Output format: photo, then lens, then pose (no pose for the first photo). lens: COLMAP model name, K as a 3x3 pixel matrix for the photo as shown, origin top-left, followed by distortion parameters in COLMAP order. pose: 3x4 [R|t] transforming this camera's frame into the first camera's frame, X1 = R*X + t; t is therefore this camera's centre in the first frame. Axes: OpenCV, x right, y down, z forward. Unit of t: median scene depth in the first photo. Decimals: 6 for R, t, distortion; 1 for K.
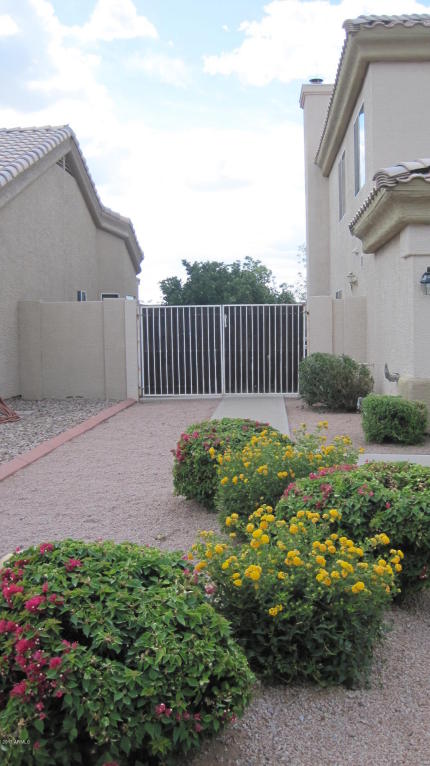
lens RADIAL K [[777.3, 0, 214.0], [0, 777.3, 386.0], [0, 0, 1]] dist [-0.127995, 0.000000]
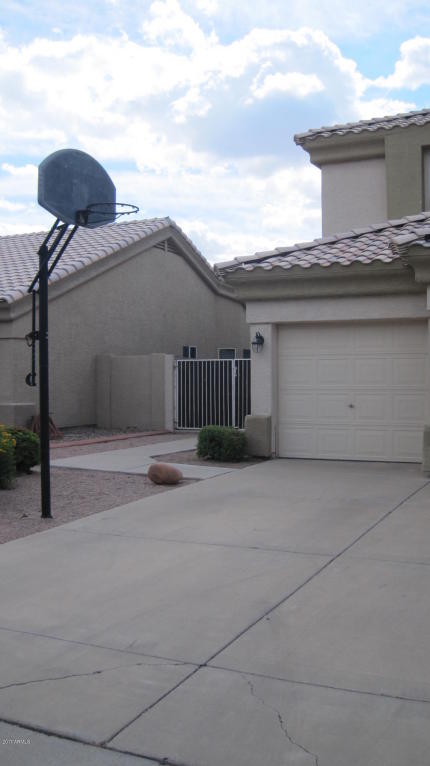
lens RADIAL K [[777.3, 0, 220.1], [0, 777.3, 385.9], [0, 0, 1]] dist [-0.127995, 0.000000]
pose [[0.930361, 0.017032, -0.366250, 0.453522], [-0.040270, 0.997624, -0.055901, 0.011664], [0.364428, 0.066757, 0.928836, -0.187245]]
